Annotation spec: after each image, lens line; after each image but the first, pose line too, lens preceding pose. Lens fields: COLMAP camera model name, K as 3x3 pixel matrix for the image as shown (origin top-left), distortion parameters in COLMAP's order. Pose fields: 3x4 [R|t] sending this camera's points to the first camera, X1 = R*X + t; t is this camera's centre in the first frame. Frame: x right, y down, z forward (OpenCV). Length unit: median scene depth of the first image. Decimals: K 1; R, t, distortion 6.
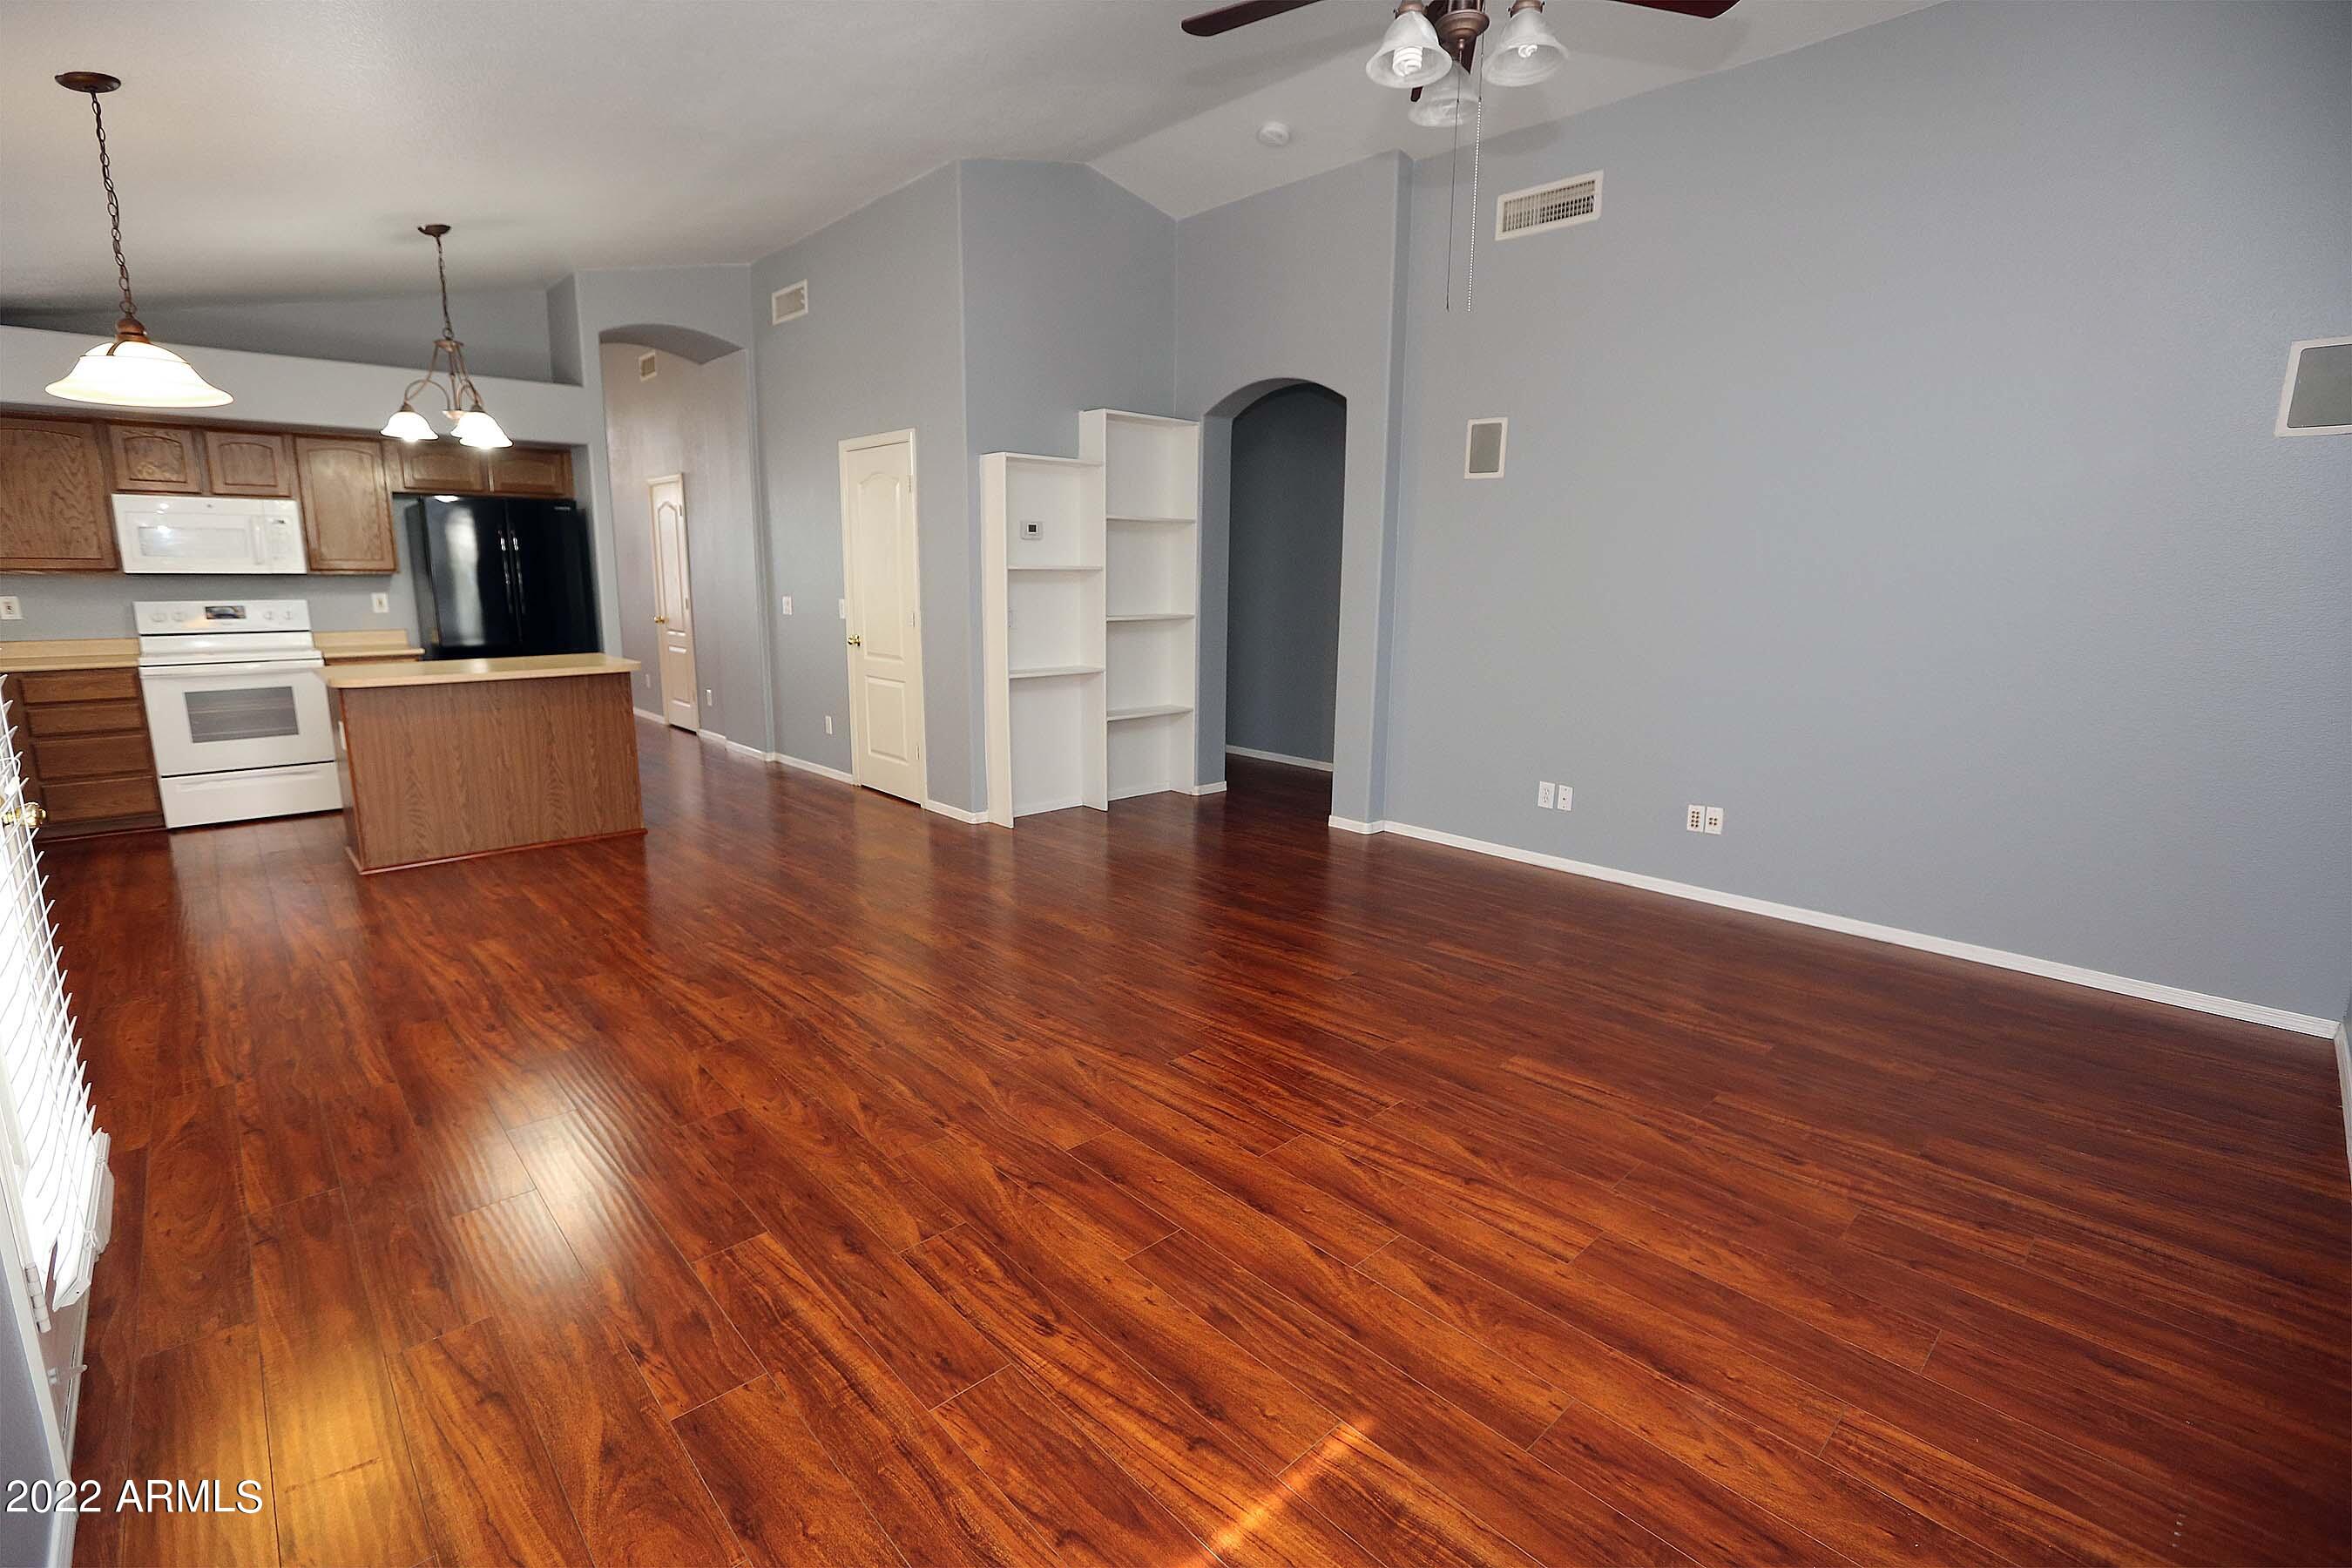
lens RADIAL K [[1072.0, 0, 1173.9], [0, 1072.0, 773.5], [0, 0, 1]] dist [-0.058938, 0.024784]
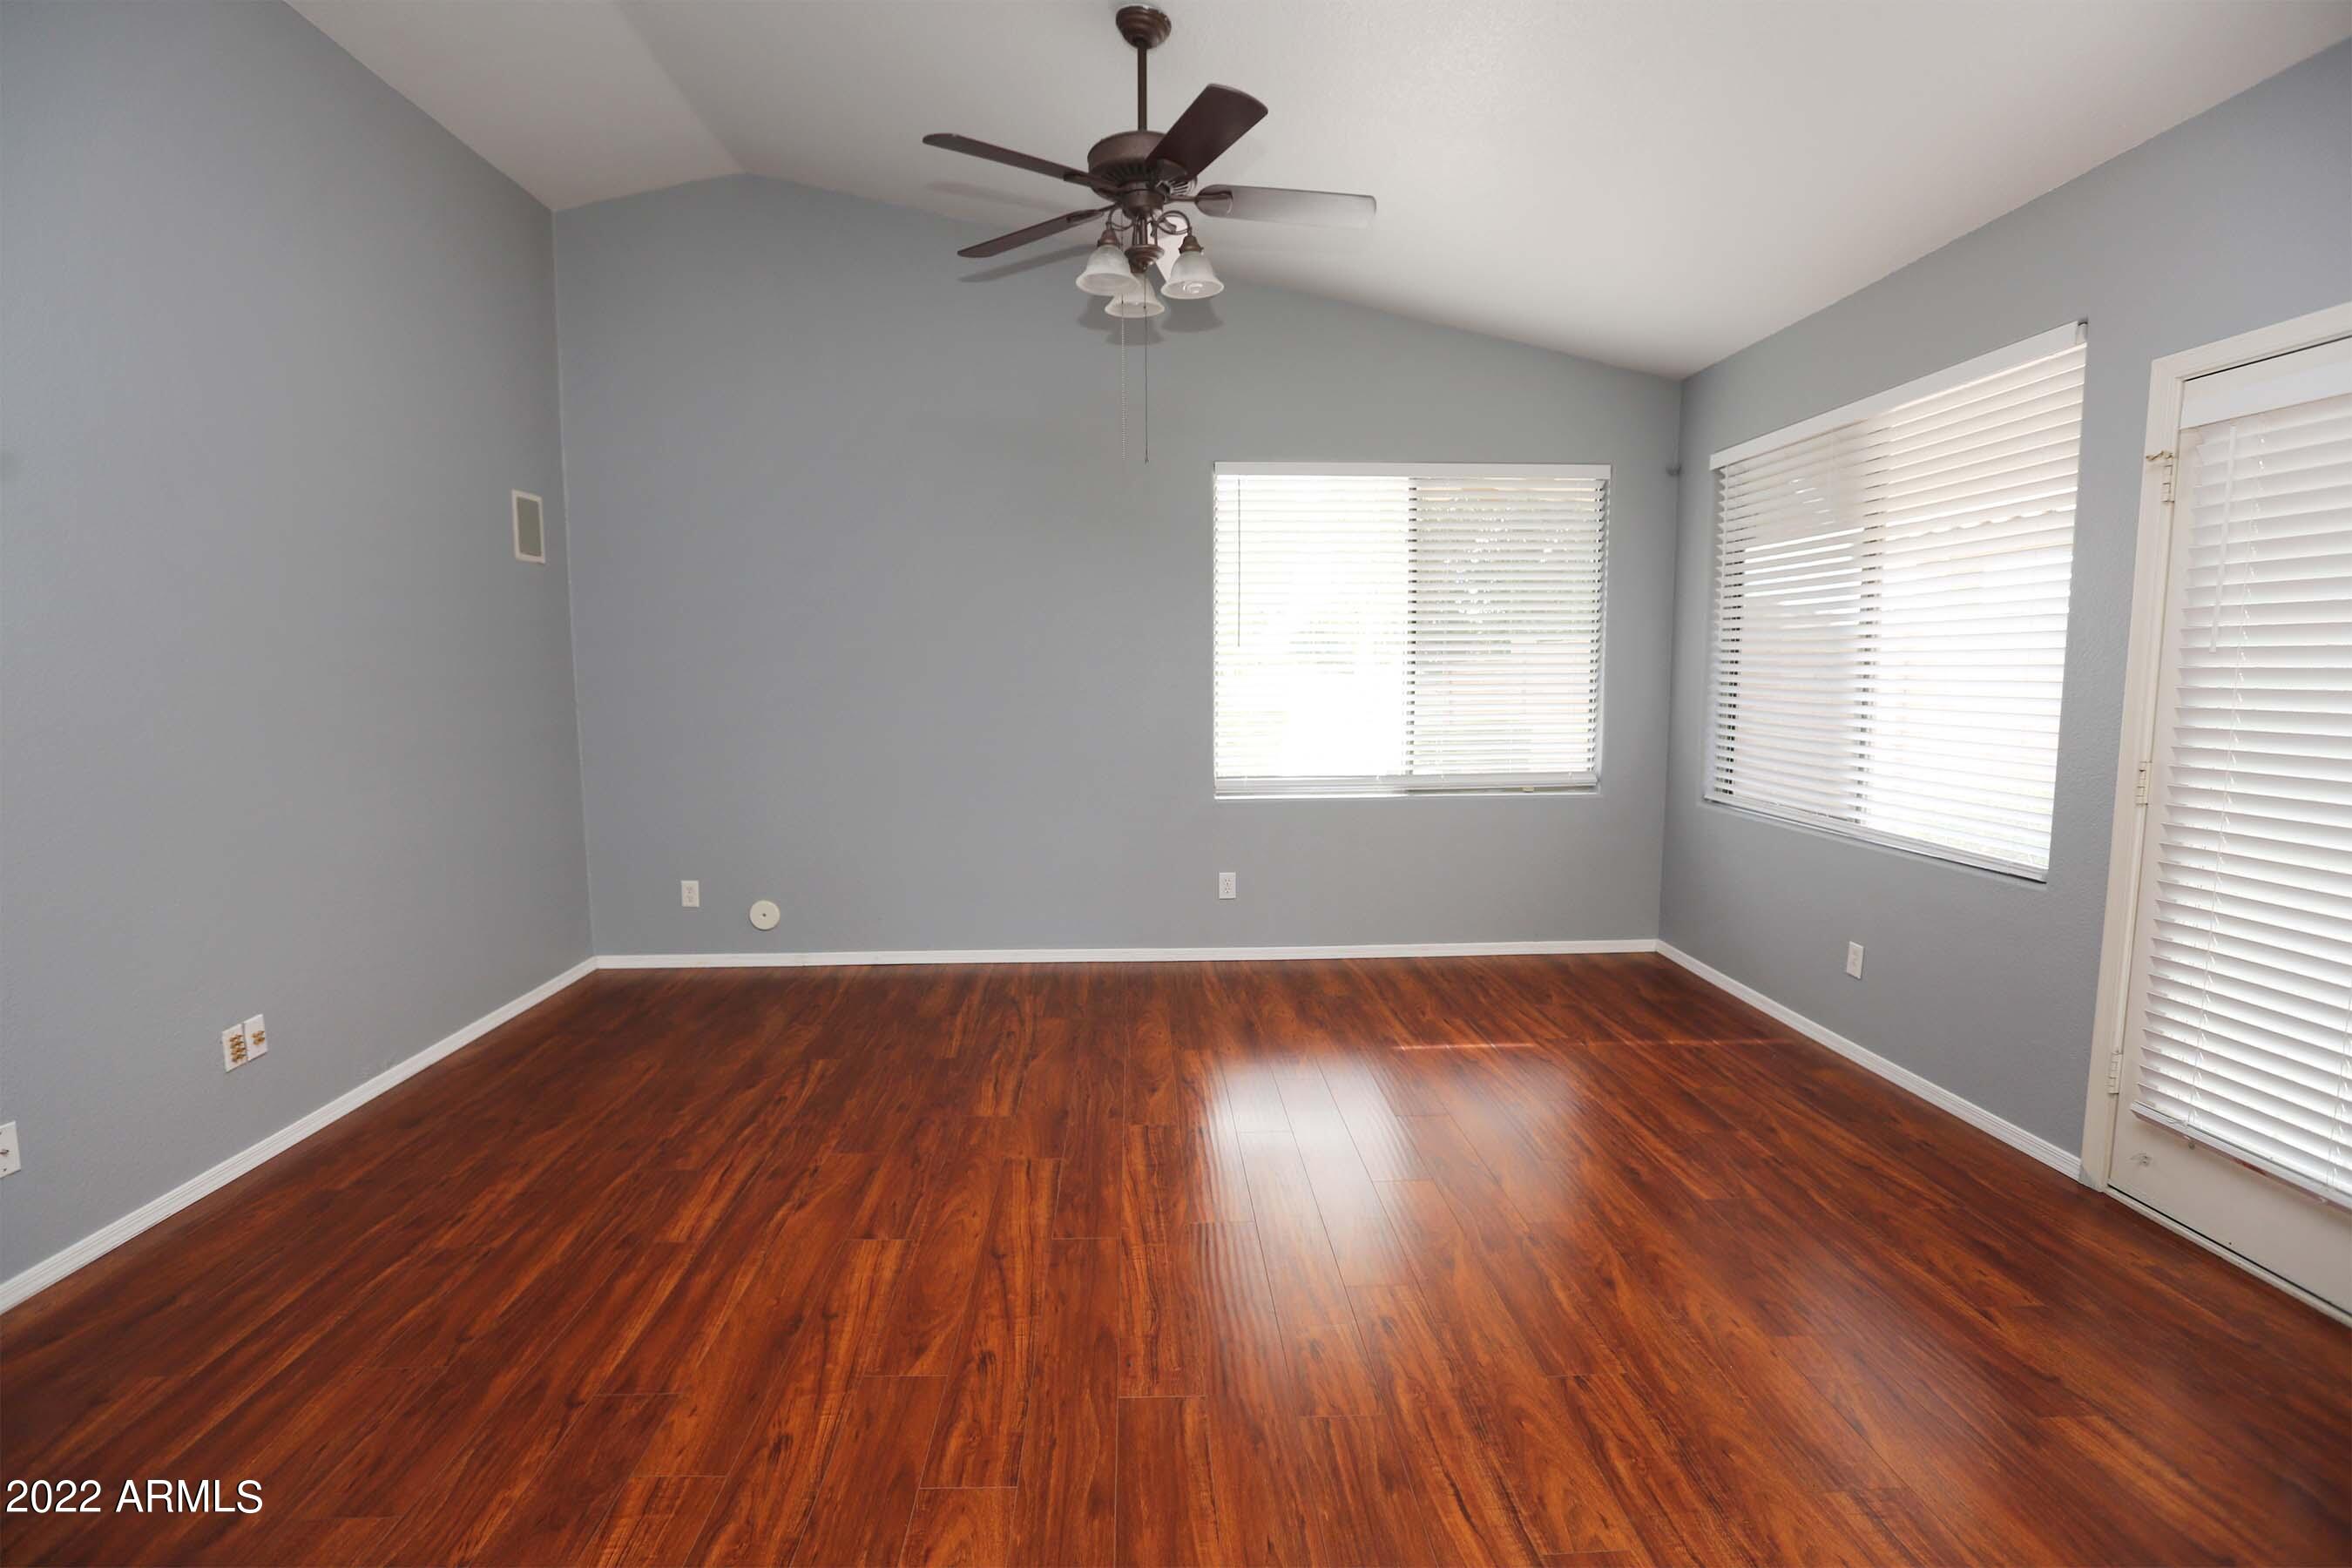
lens RADIAL K [[1072.0, 0, 1173.9], [0, 1072.0, 773.5], [0, 0, 1]] dist [-0.058938, 0.024784]
pose [[-0.757024, -0.073046, 0.649291, -0.507736], [0.120375, 0.961129, 0.248476, -0.313462], [-0.642202, 0.266261, -0.718805, 1.607173]]
